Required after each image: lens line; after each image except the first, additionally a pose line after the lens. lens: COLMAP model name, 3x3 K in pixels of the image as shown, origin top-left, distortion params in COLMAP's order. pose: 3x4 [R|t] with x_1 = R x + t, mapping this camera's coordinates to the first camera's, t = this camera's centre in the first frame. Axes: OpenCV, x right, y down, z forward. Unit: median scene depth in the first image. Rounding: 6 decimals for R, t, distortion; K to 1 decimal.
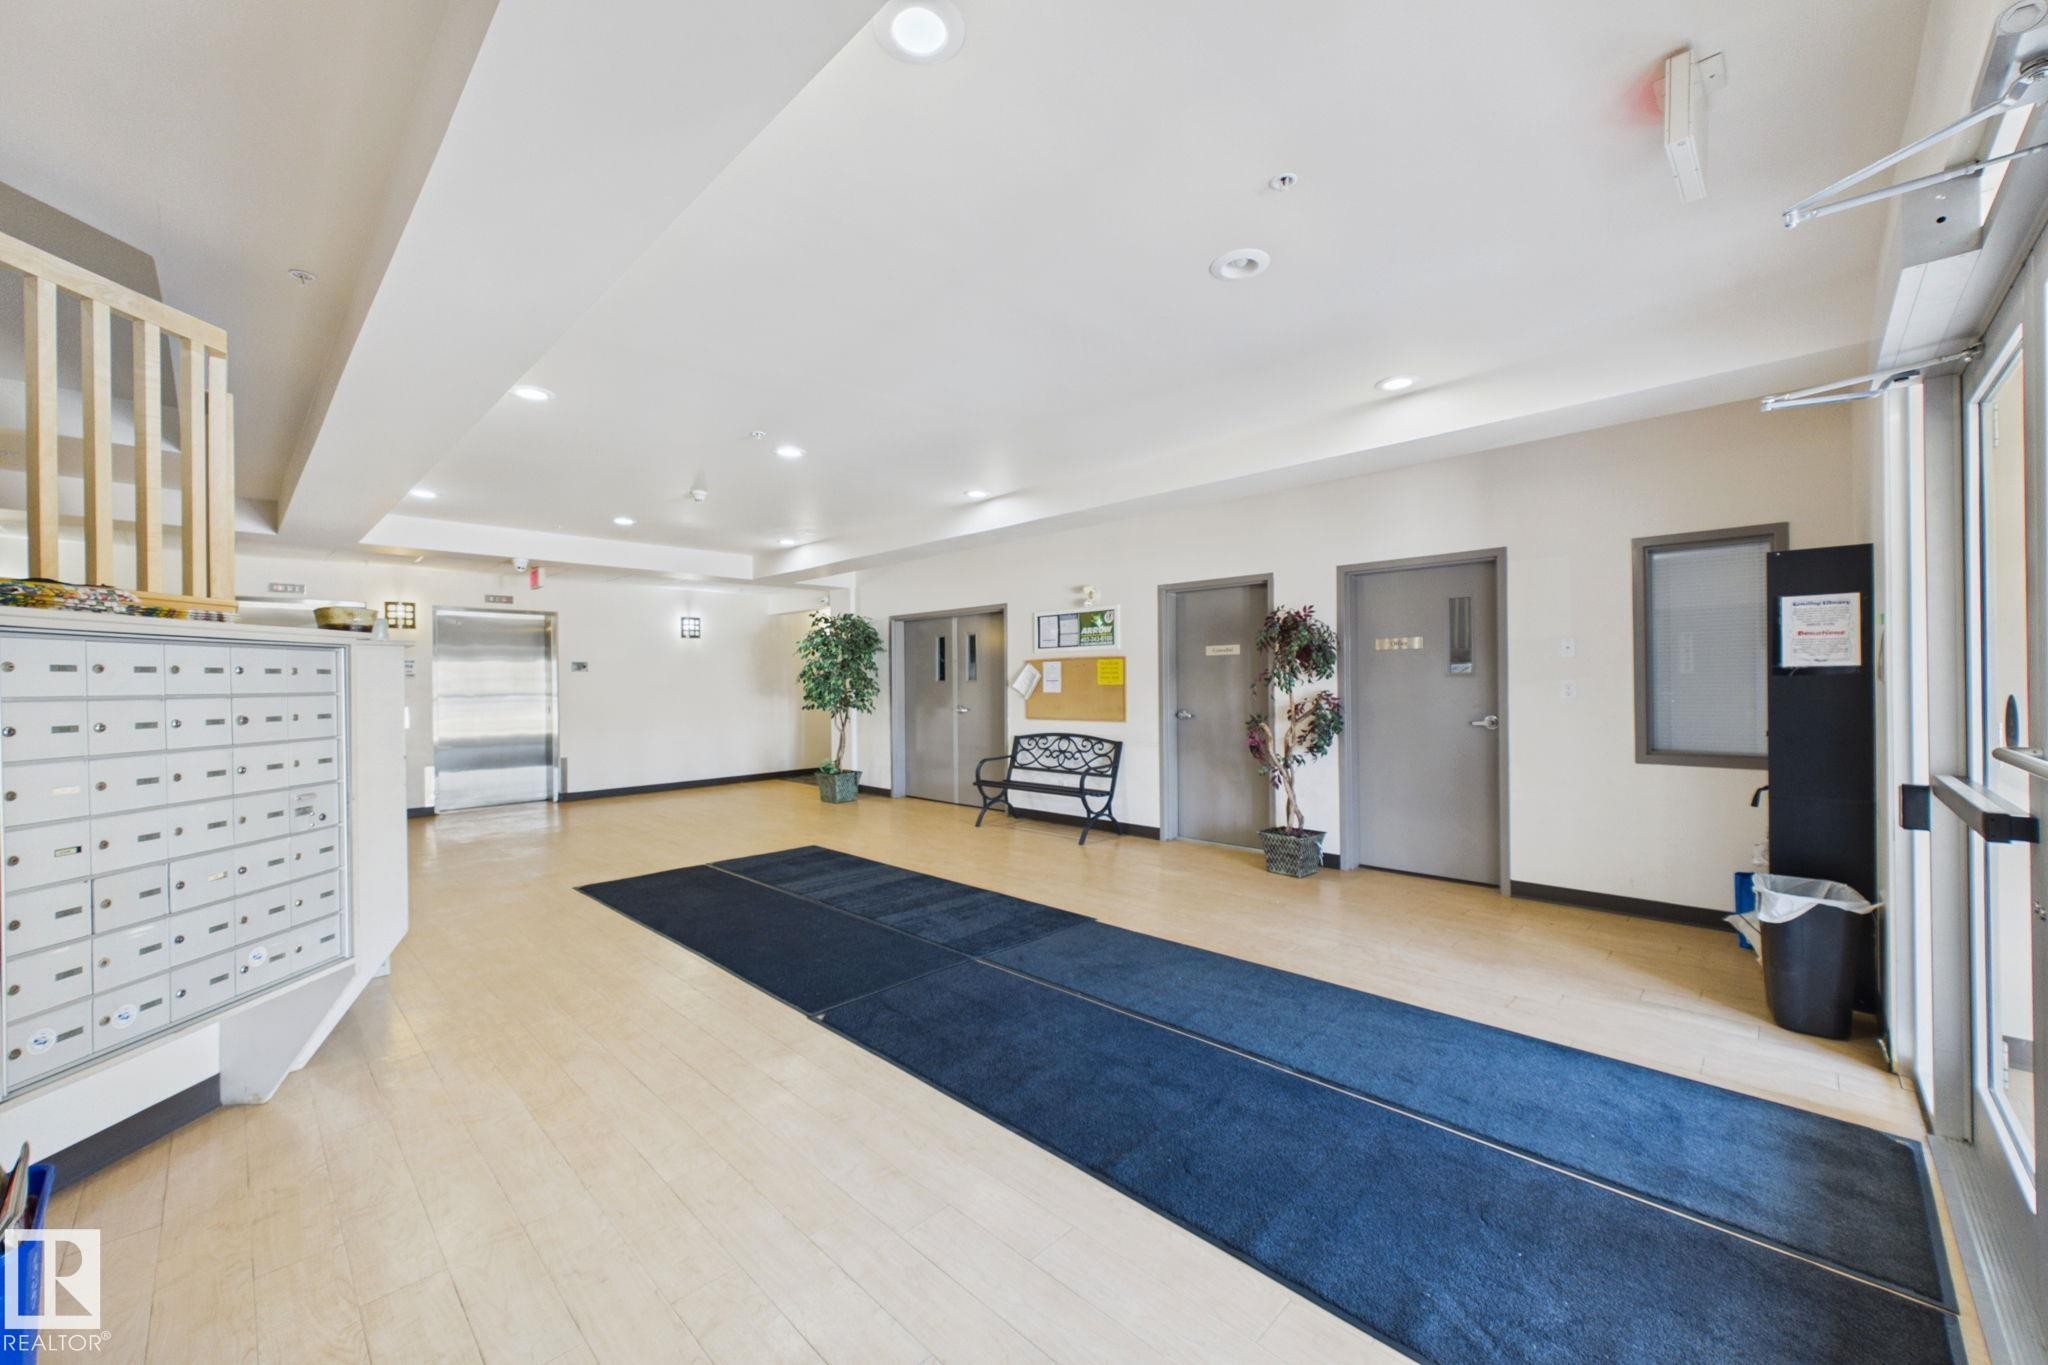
lens RADIAL K [[790.7, 0, 1024.0], [0, 790.7, 682.5], [0, 0, 1]] dist [-0.048354, -0.000034]
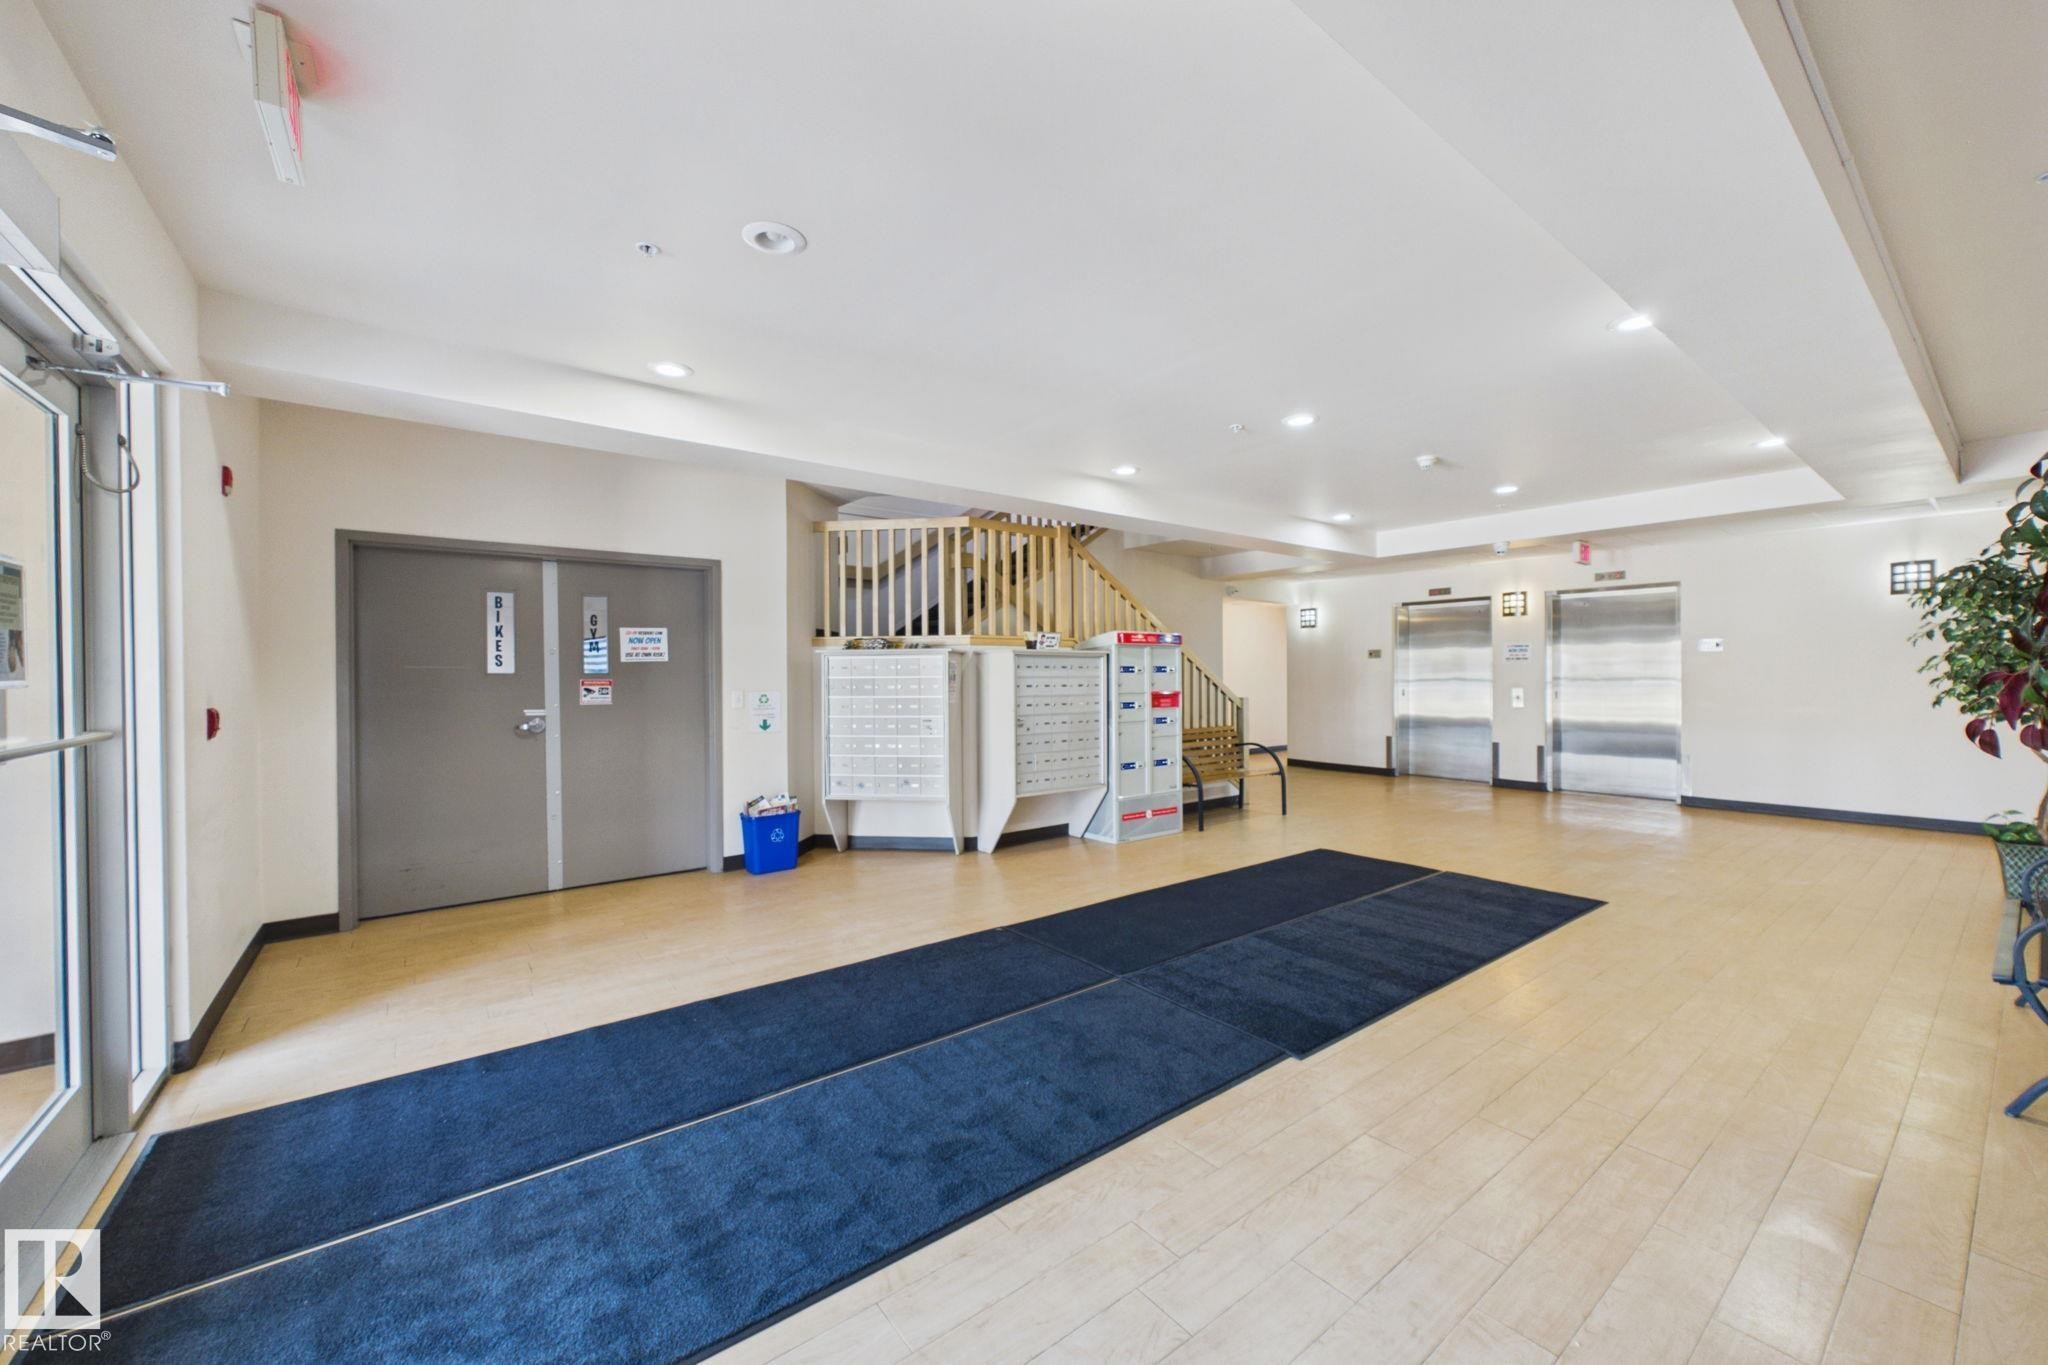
lens RADIAL K [[786.7, 0, 1024.0], [0, 786.7, 682.5], [0, 0, 1]] dist [0.001561, -0.000180]
pose [[-0.139023, 0.021646, -0.990053, 0.359458], [0.009961, 0.999741, 0.020459, -0.005925], [0.990239, -0.007018, -0.139202, 0.426072]]
